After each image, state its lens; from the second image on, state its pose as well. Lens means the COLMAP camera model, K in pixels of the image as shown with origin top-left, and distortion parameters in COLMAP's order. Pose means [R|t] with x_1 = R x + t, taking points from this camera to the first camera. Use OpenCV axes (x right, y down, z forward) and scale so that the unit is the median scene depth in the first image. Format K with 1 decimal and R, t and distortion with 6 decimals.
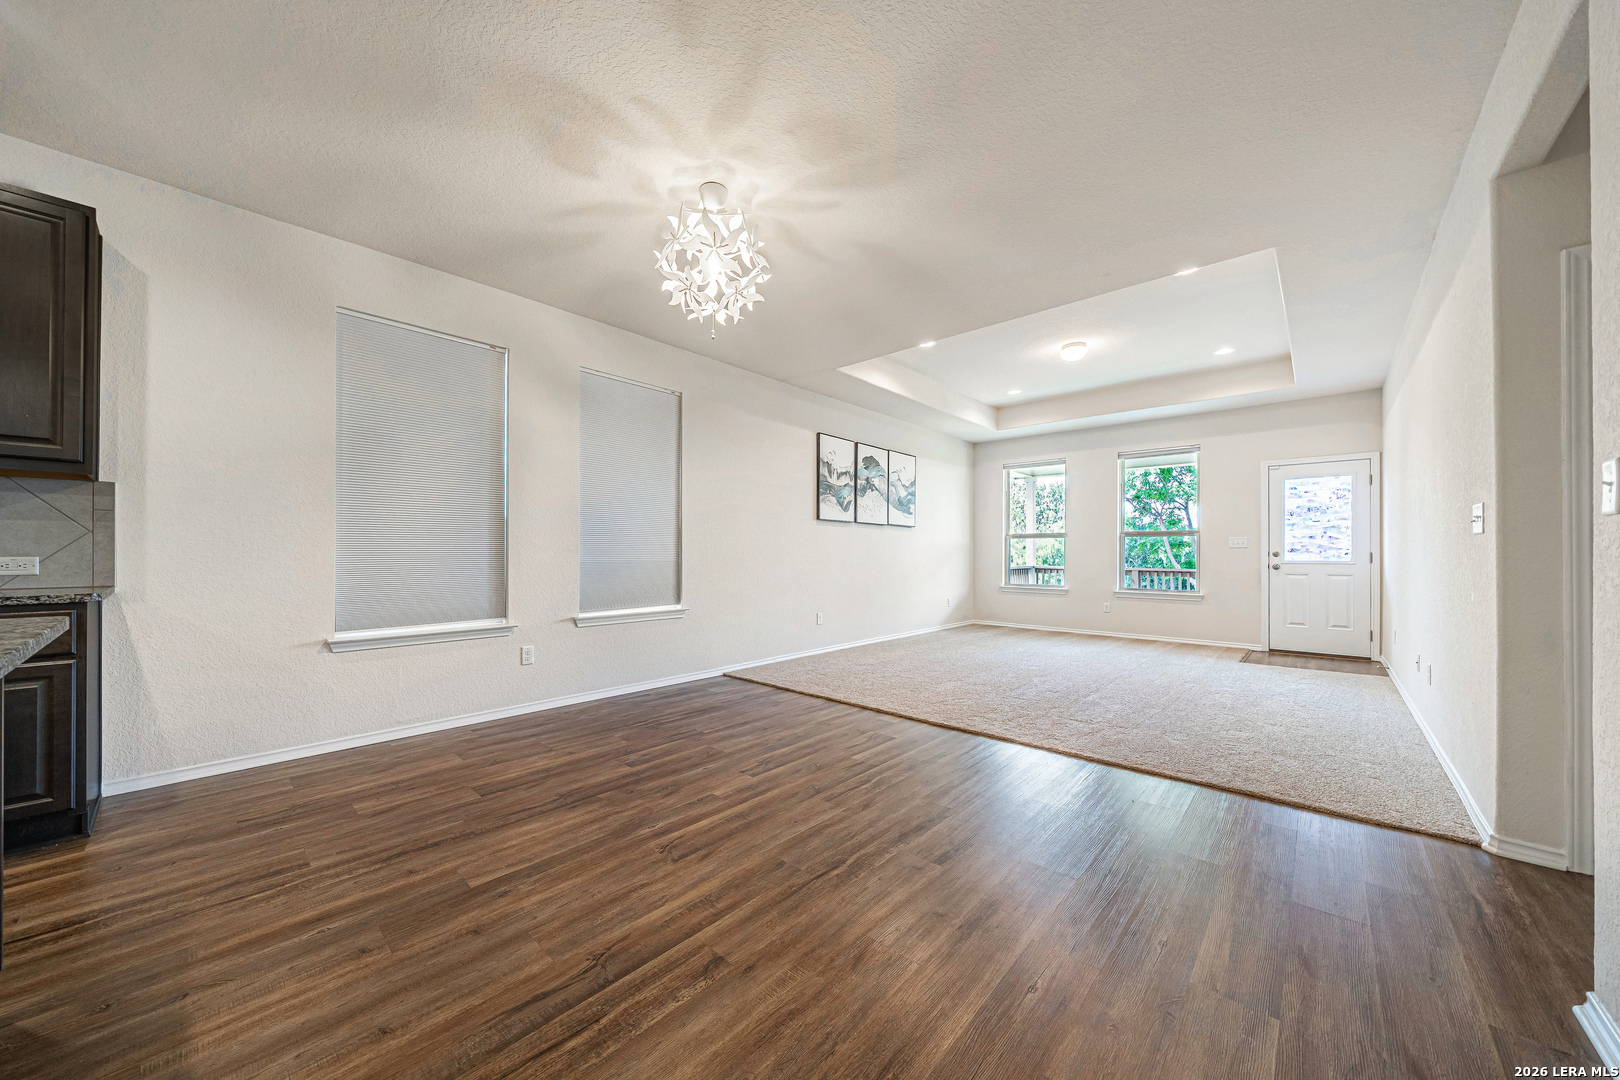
lens RADIAL K [[571.6, 0, 811.5], [0, 571.6, 549.2], [0, 0, 1]] dist [-0.004793, 0.000213]
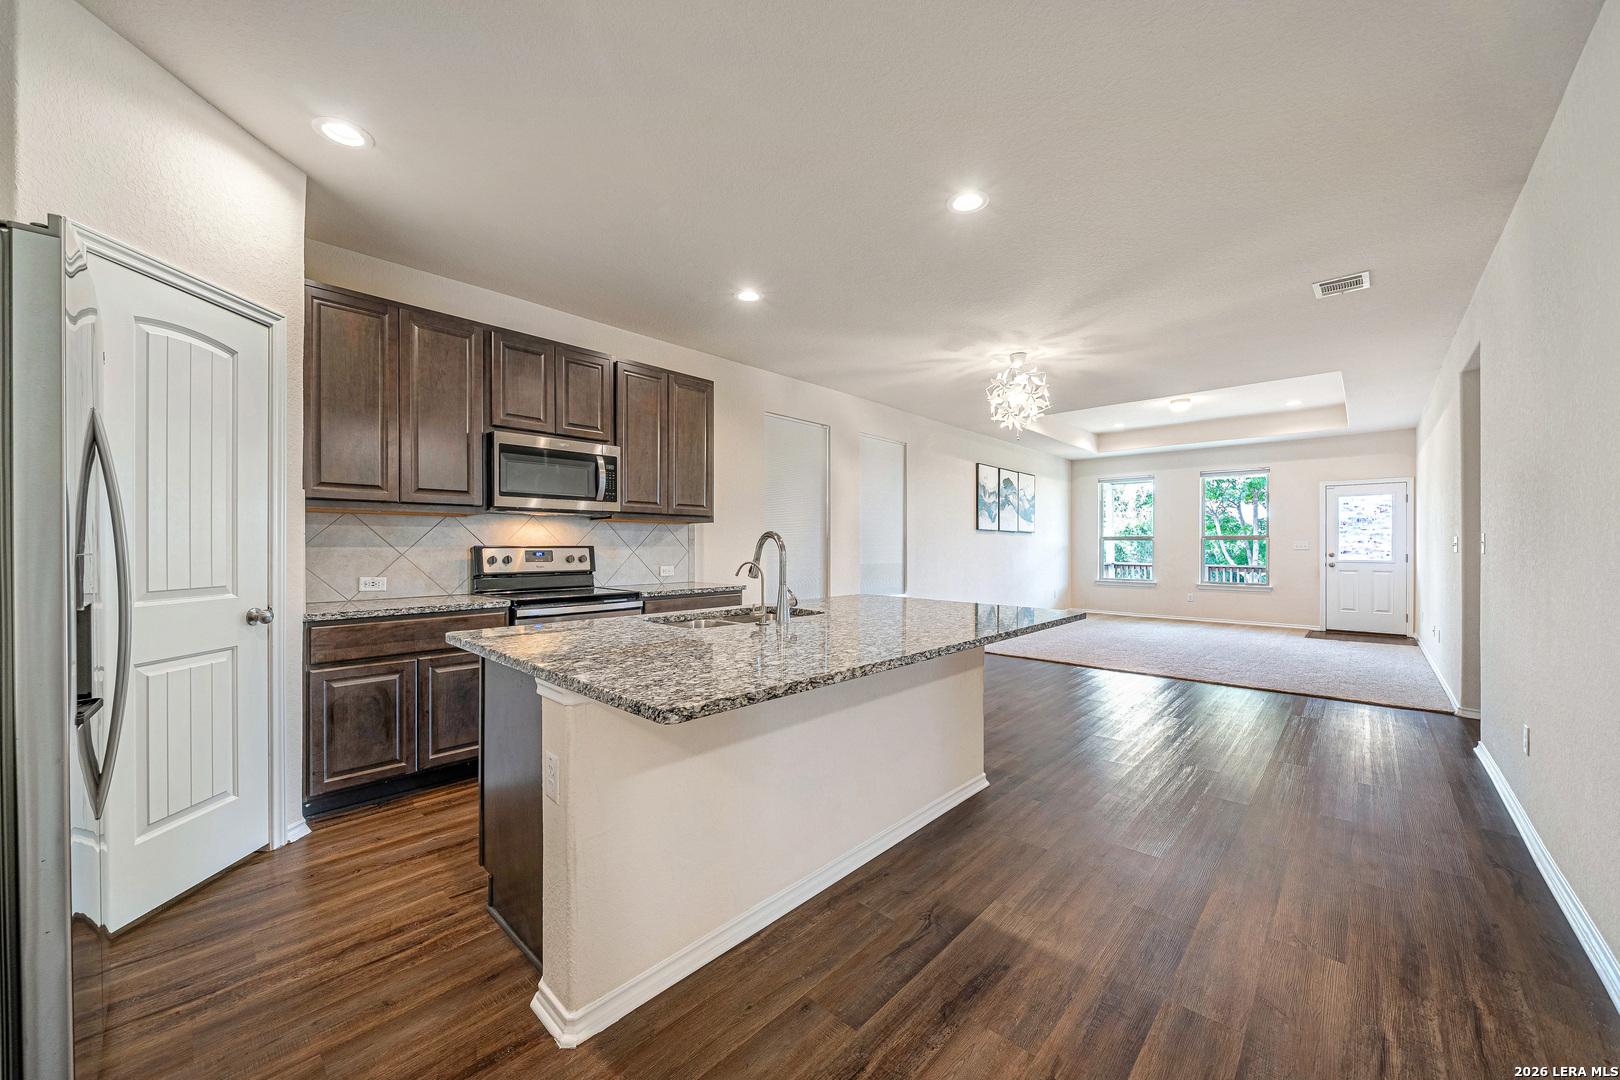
lens RADIAL K [[602.8, 0, 807.6], [0, 602.8, 543.5], [0, 0, 1]] dist [-0.003509, -0.000051]
pose [[0.999852, -0.002352, -0.017037, -0.352836], [0.002435, 0.999985, 0.004841, -0.027353], [0.017025, -0.004882, 0.999843, -0.384857]]
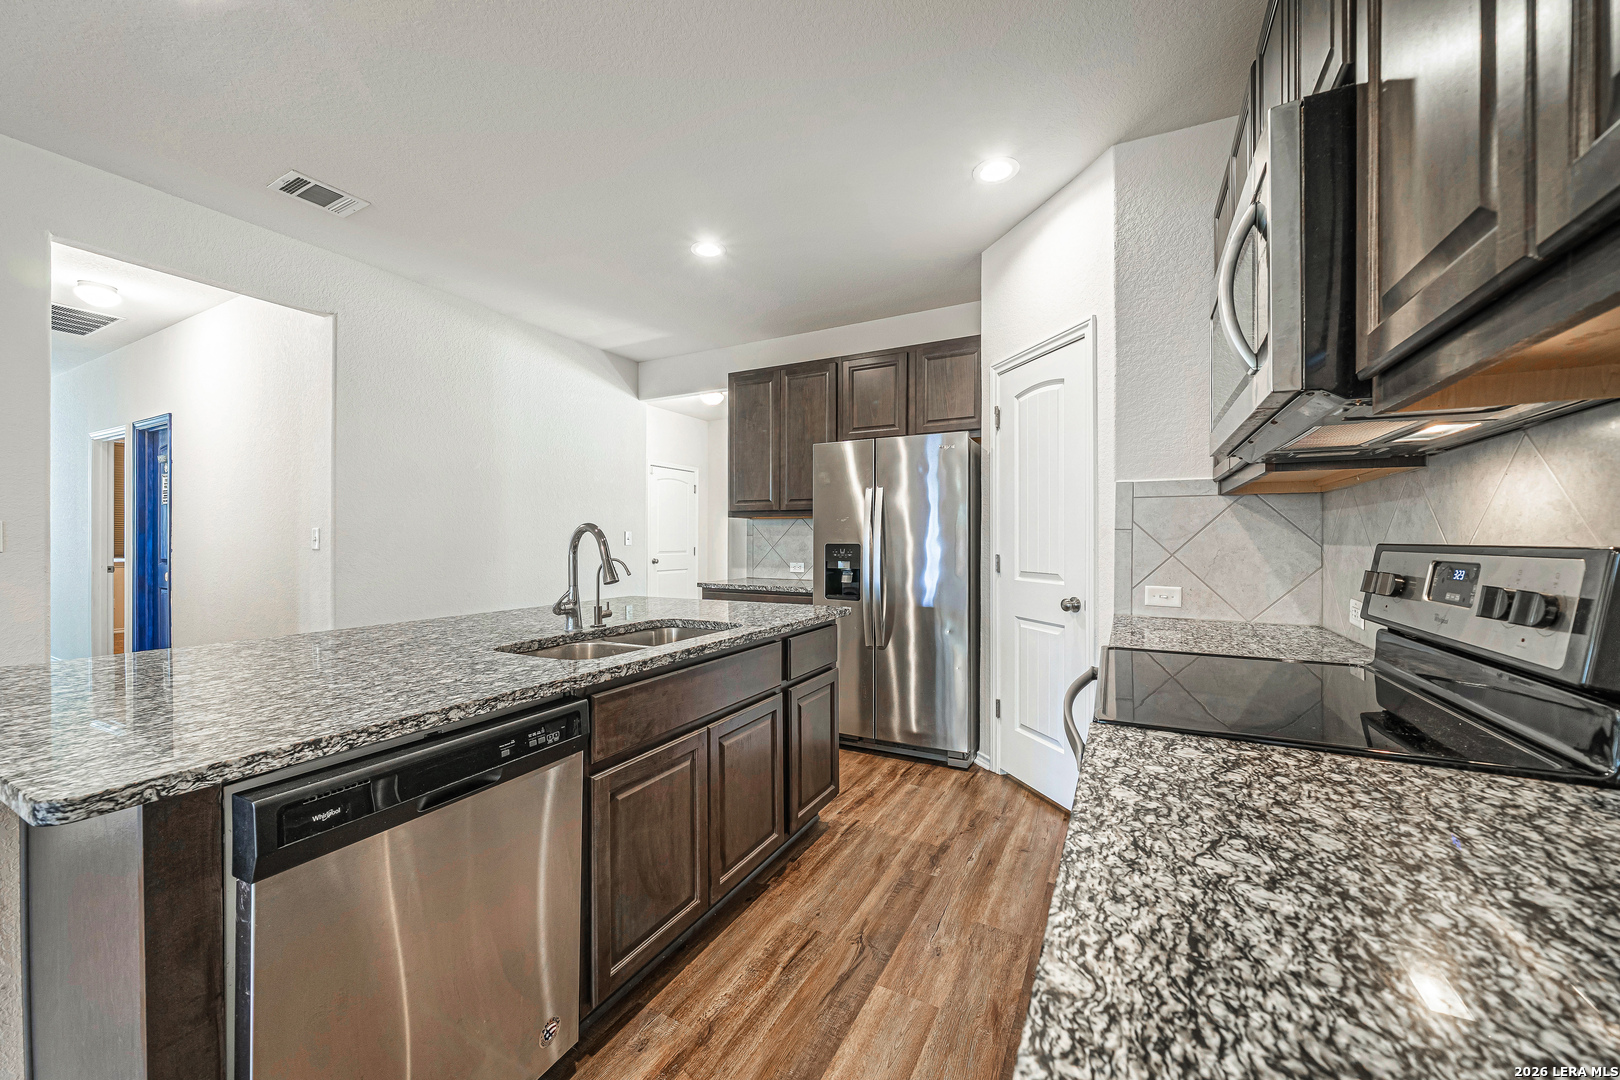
lens RADIAL K [[602.8, 0, 803.2], [0, 602.8, 539.3], [0, 0, 1]] dist [-0.003509, -0.000051]
pose [[-0.971332, -0.004249, -0.237690, -0.422010], [-0.002140, 0.999956, -0.009130, -0.022181], [0.237718, -0.008359, -0.971298, 0.382722]]
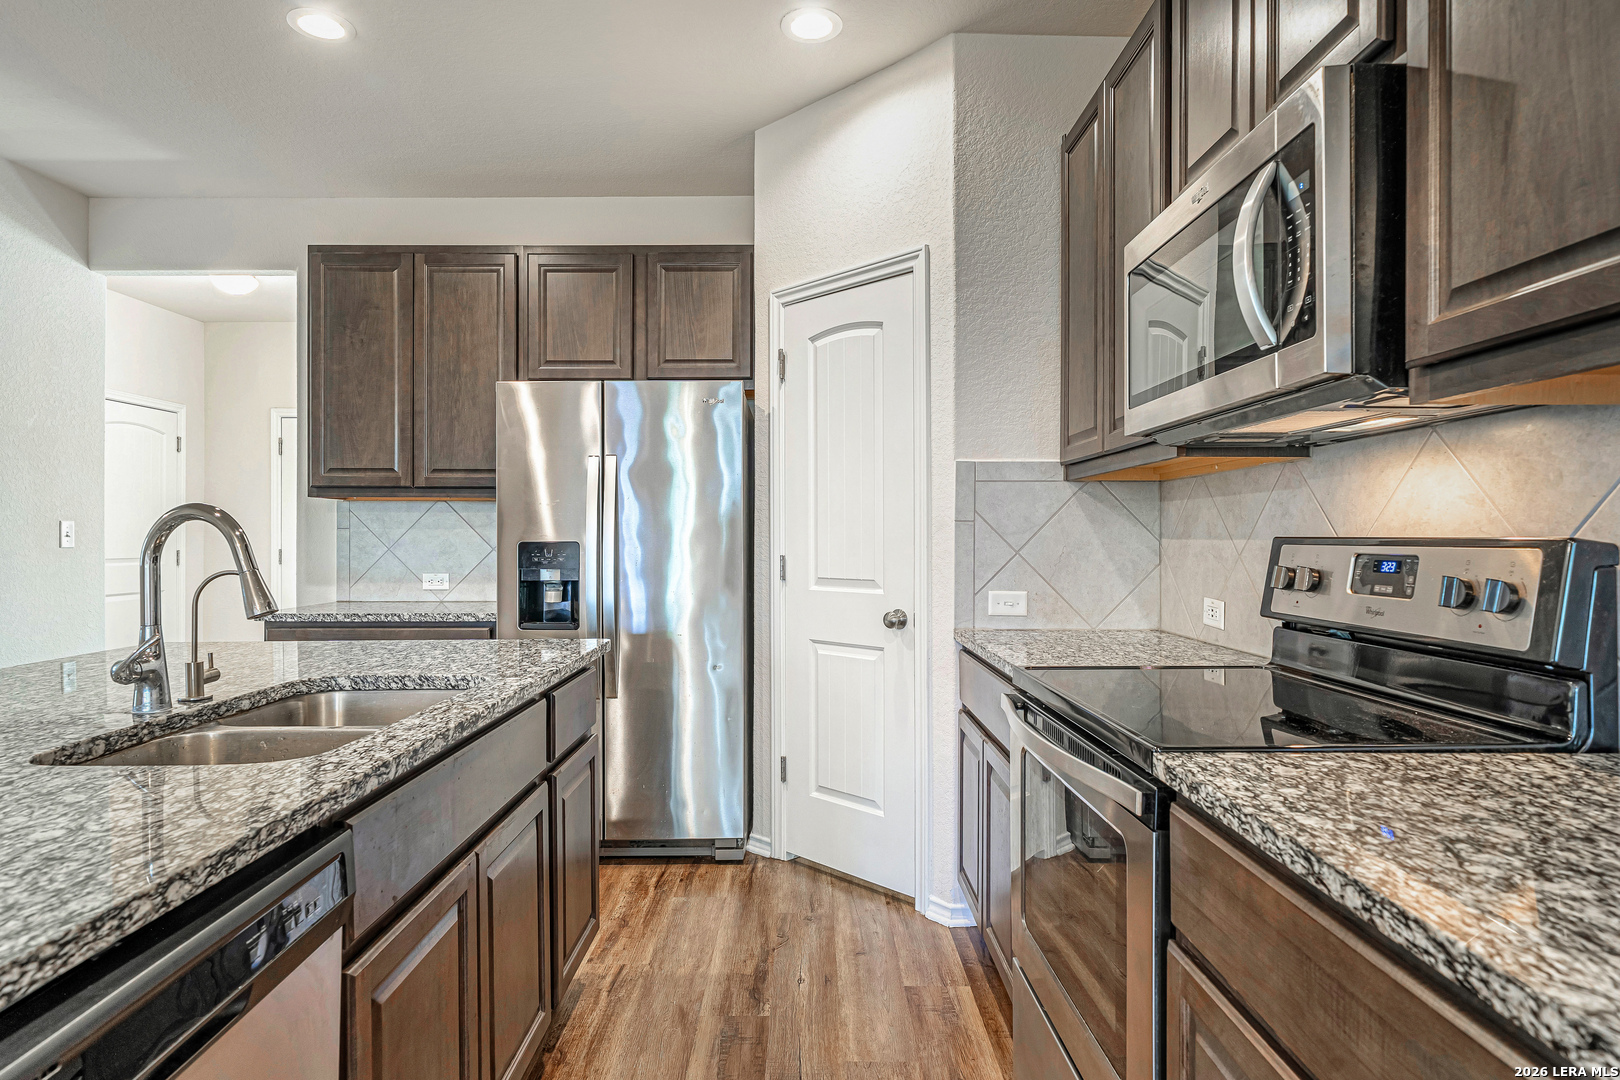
lens RADIAL K [[899.2, 0, 795.9], [0, 899.2, 535.1], [0, 0, 1]] dist [-0.000116, 0.001956]
pose [[-0.748751, -0.002236, -0.662848, -0.342751], [0.004965, 0.999947, -0.008981, -0.021622], [0.662833, -0.010016, -0.748700, 0.340377]]
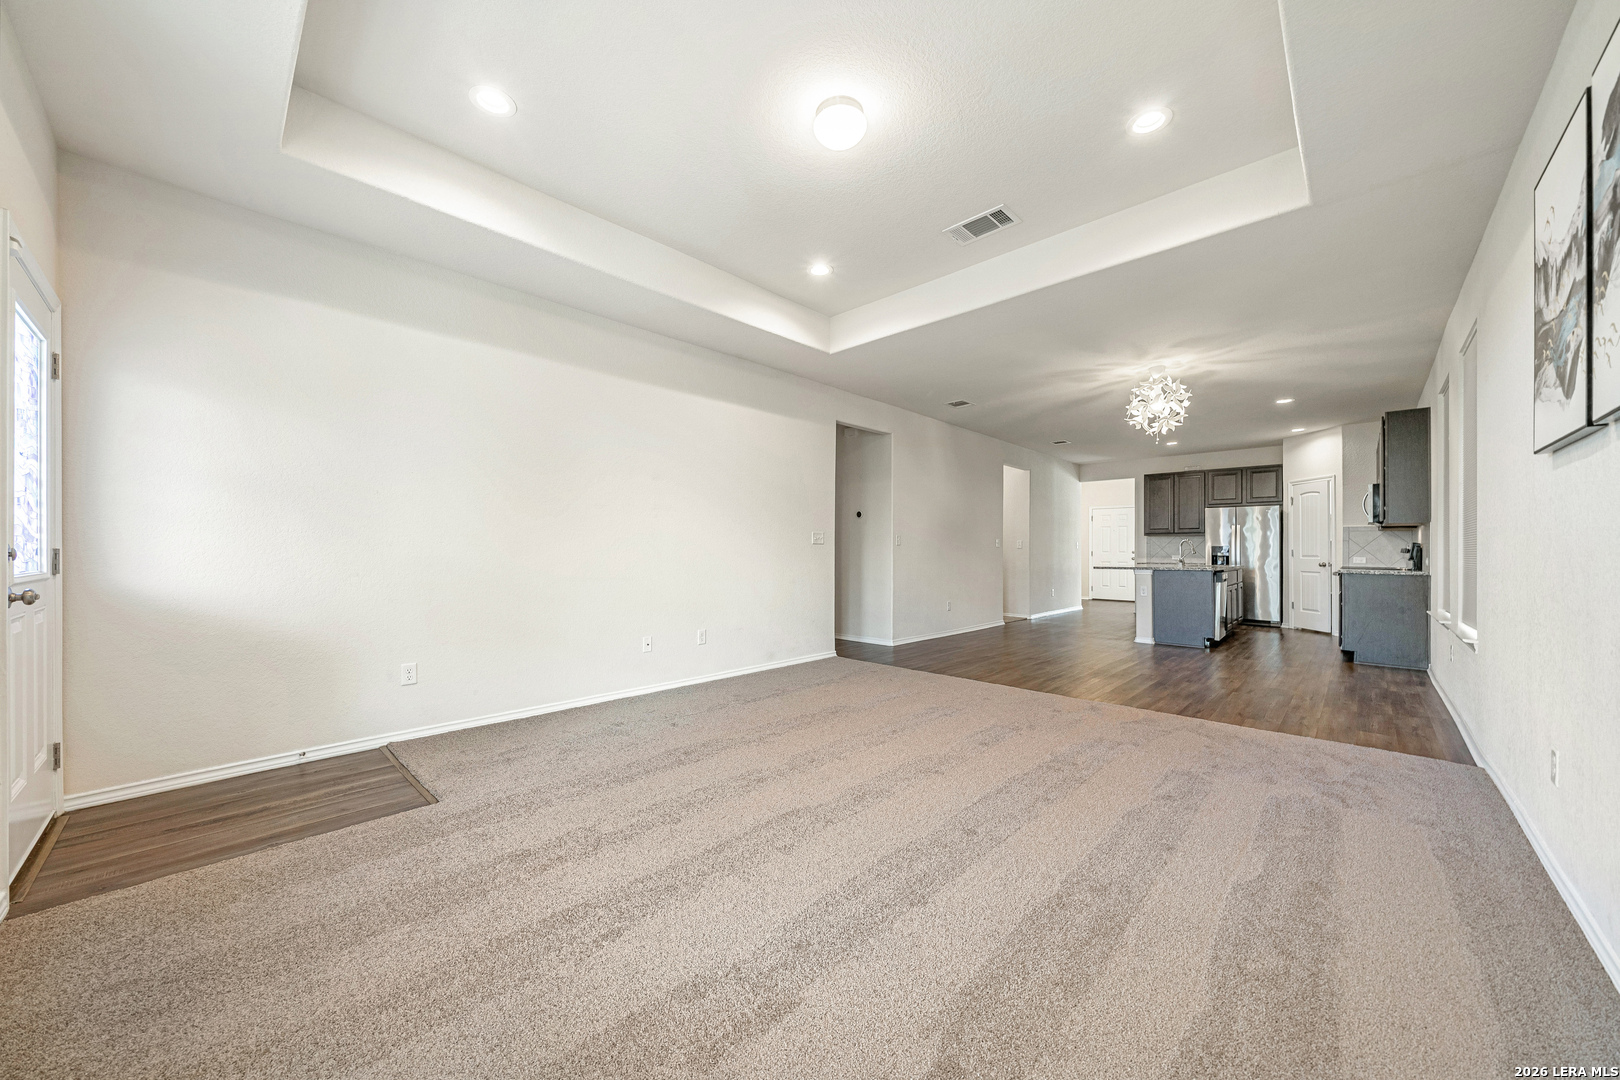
lens RADIAL K [[571.6, 0, 816.6], [0, 571.6, 541.7], [0, 0, 1]] dist [-0.004793, 0.000213]
pose [[-0.999773, -0.004468, 0.020812, 0.436776], [-0.004891, 0.999781, -0.020333, 0.001298], [-0.020716, -0.020430, -0.999577, 1.346822]]
